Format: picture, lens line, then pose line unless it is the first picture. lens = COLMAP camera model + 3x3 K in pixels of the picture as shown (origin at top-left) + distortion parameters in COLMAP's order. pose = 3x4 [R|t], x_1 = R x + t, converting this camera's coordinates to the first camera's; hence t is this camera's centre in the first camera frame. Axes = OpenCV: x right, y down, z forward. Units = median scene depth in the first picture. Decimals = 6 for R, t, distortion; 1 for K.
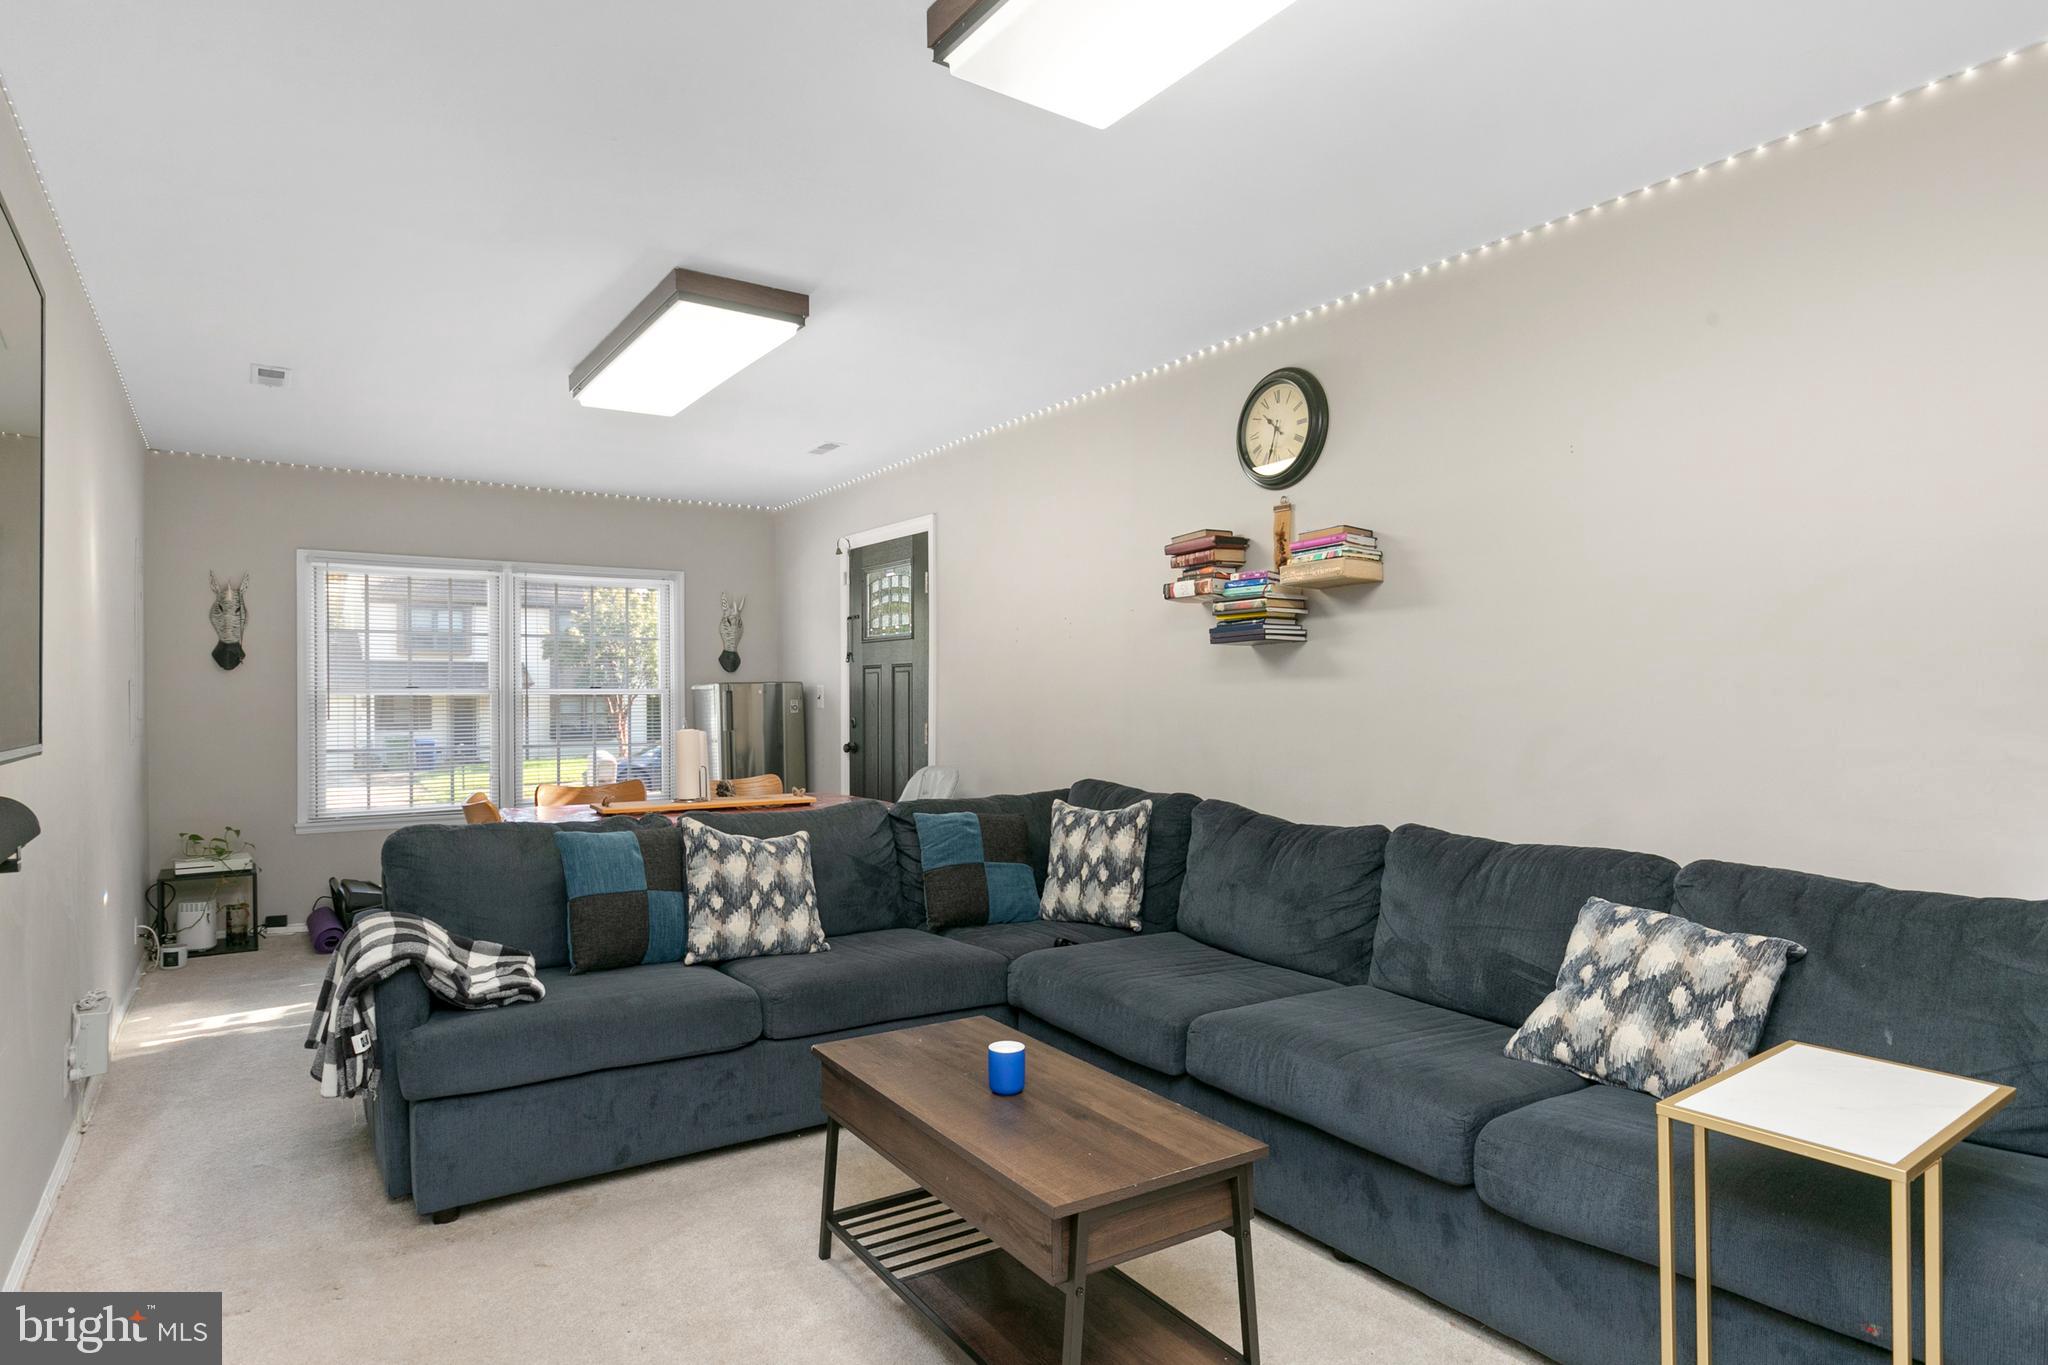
lens RADIAL K [[1155.5, 0, 1026.4], [0, 1155.5, 699.1], [0, 0, 1]] dist [0.001163, -0.000875]
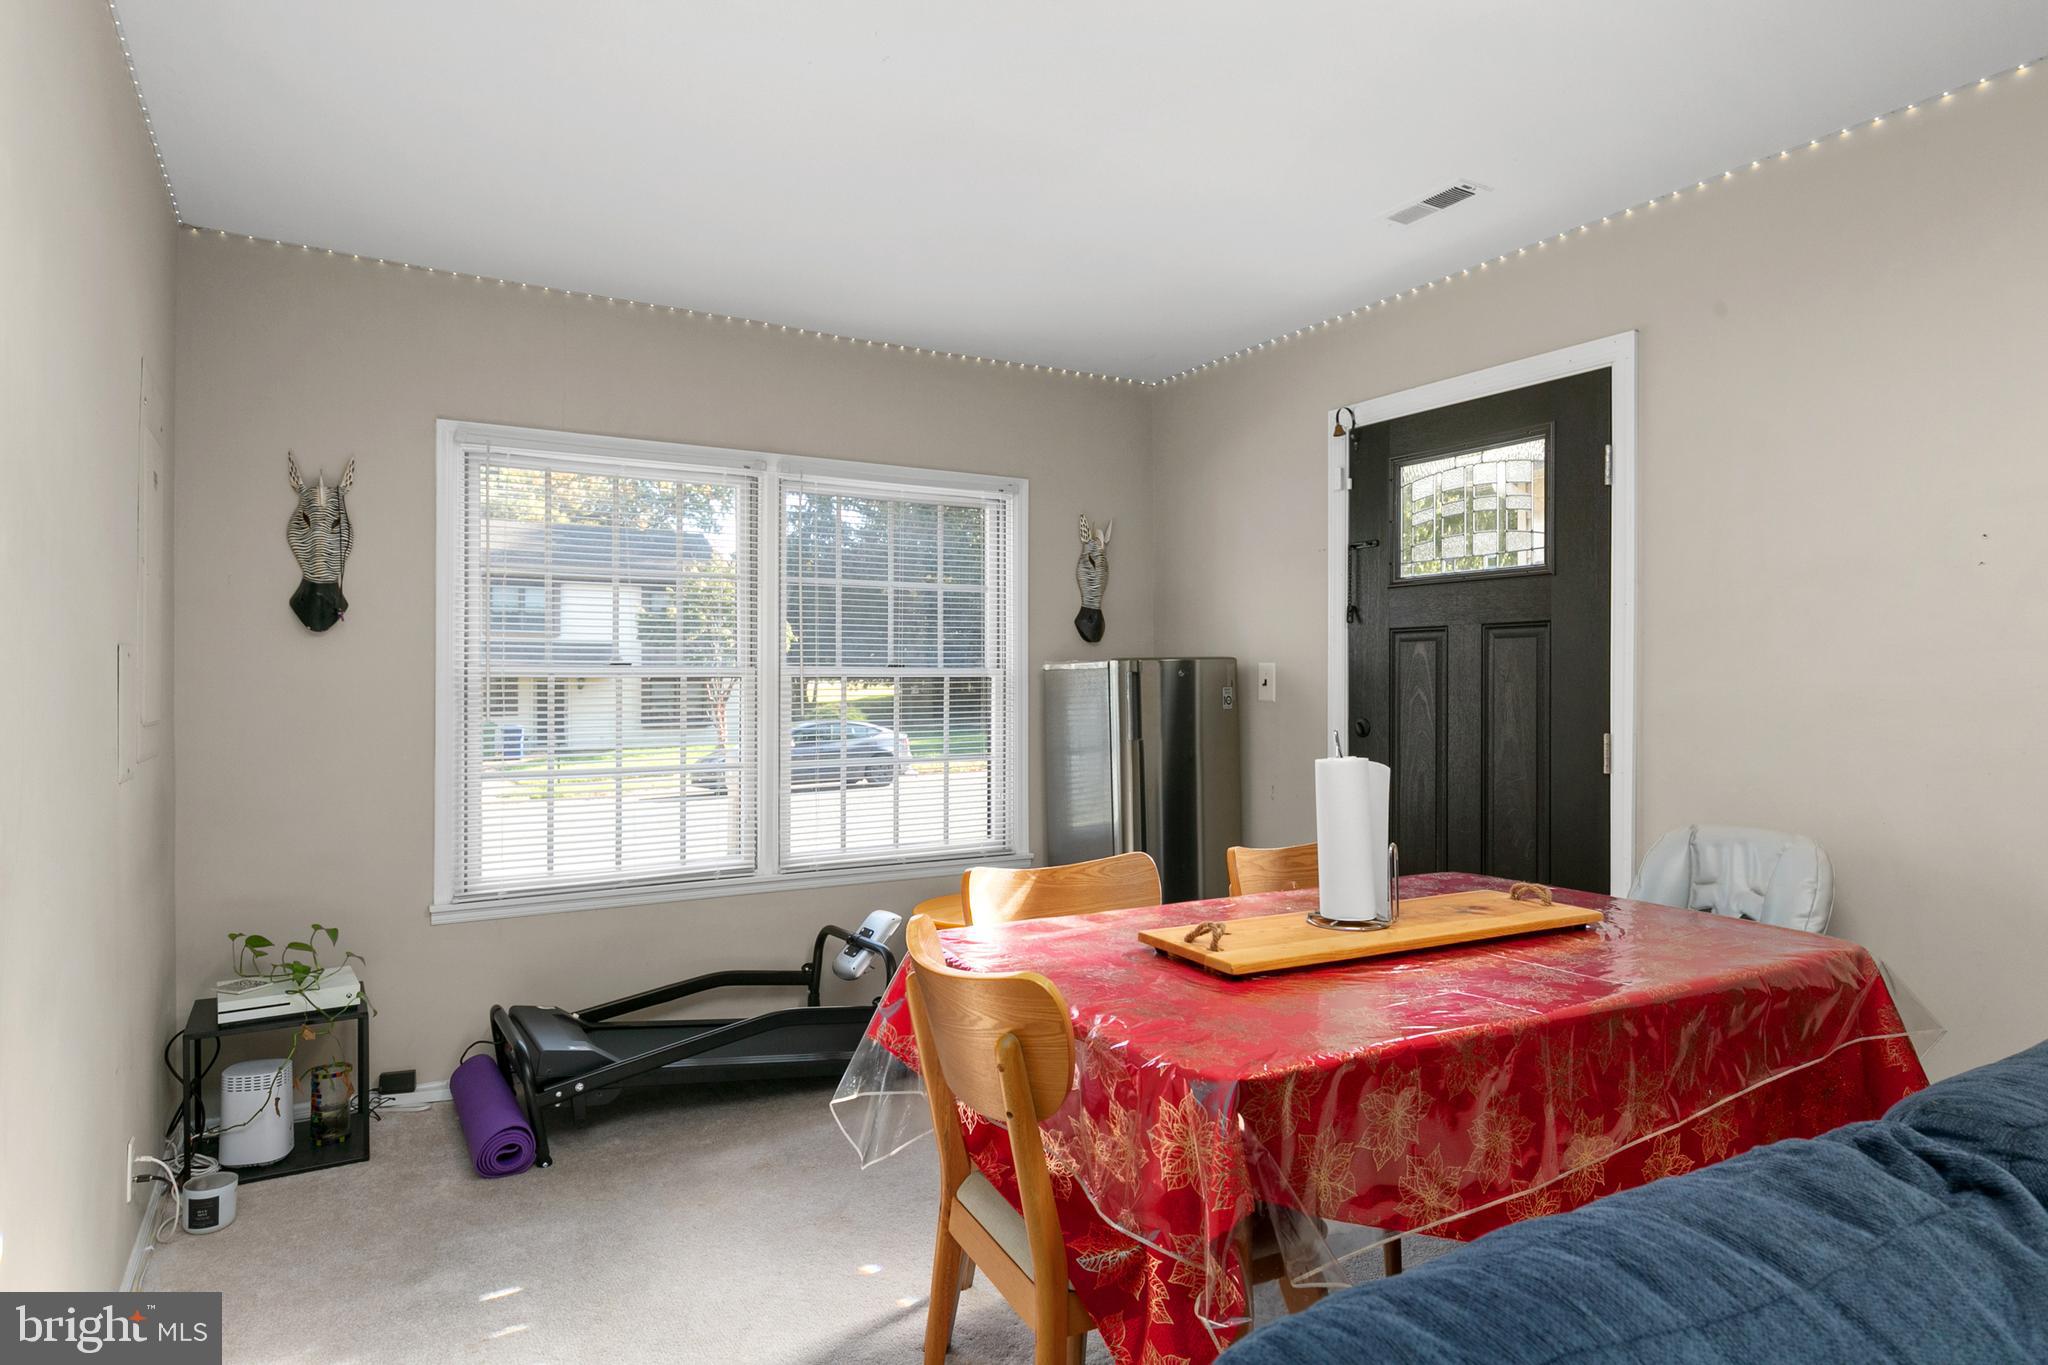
lens RADIAL K [[1155.5, 0, 1020.2], [0, 1155.5, 673.2], [0, 0, 1]] dist [0.001163, -0.000875]
pose [[0.998570, 0.002339, -0.053403, -0.333494], [-0.002789, 0.999961, -0.008345, -0.001659], [0.053381, 0.008482, 0.998538, 0.477153]]
